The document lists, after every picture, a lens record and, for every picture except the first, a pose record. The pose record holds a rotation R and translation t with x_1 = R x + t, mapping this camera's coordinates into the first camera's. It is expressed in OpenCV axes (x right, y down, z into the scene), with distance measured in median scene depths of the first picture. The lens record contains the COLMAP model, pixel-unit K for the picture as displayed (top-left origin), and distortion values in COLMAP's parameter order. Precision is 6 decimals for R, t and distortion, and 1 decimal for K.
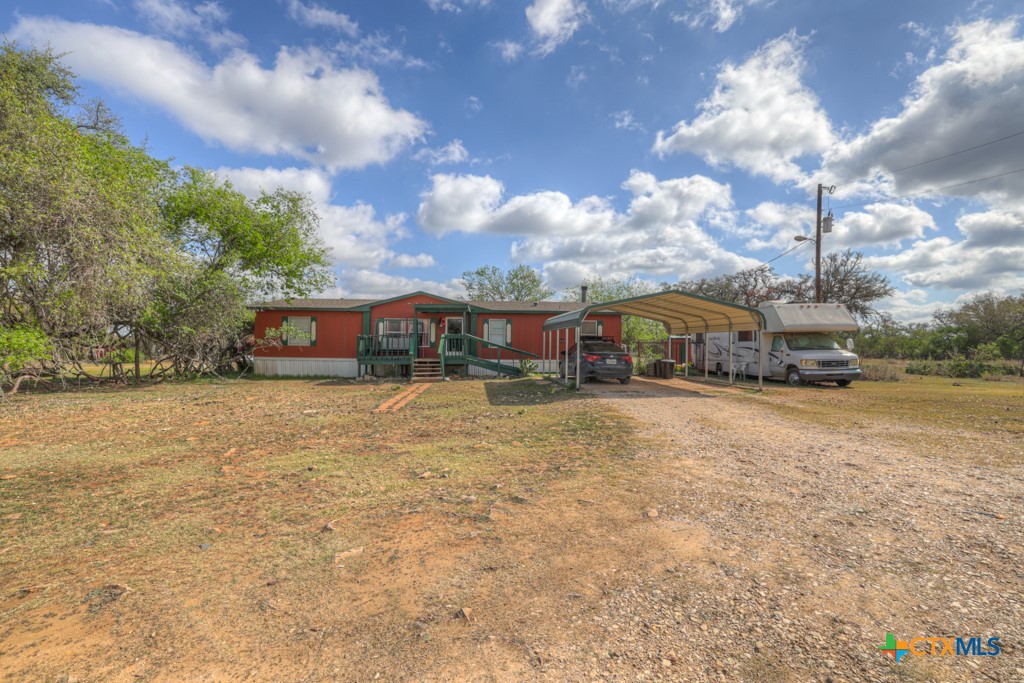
lens RADIAL K [[435.7, 0, 515.6], [0, 435.7, 340.9], [0, 0, 1]] dist [-0.033241, 0.006493]
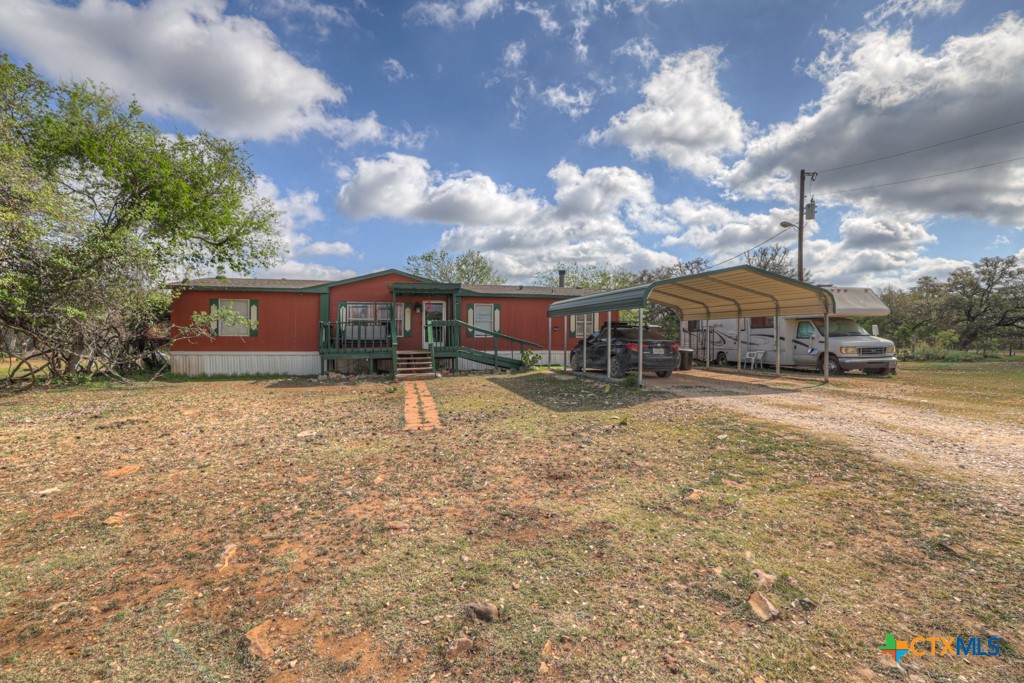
lens RADIAL K [[435.7, 0, 515.2], [0, 435.7, 342.4], [0, 0, 1]] dist [-0.033241, 0.006493]
pose [[0.985141, -0.008619, 0.171532, -0.135896], [0.004504, 0.999693, 0.024366, 0.005650], [-0.171689, -0.023232, 0.984877, 0.153181]]
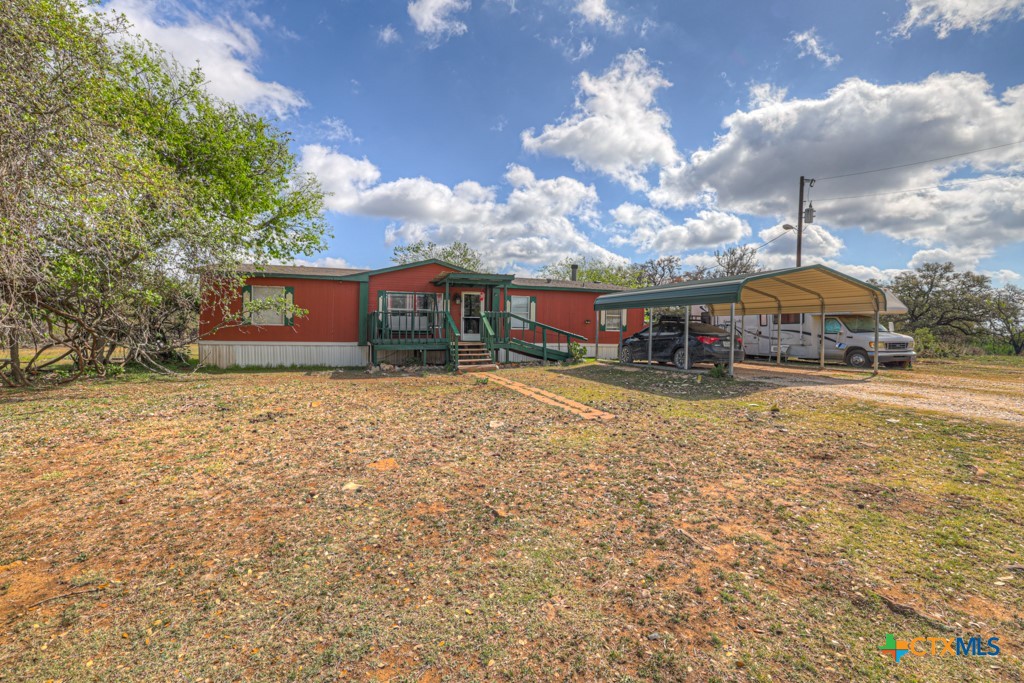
lens RADIAL K [[435.7, 0, 518.0], [0, 435.7, 337.2], [0, 0, 1]] dist [-0.033241, 0.006493]
pose [[0.963383, 0.000510, 0.268127, -0.292100], [-0.007862, 0.999622, 0.026348, 0.009052], [-0.268013, -0.027492, 0.963023, 0.185604]]
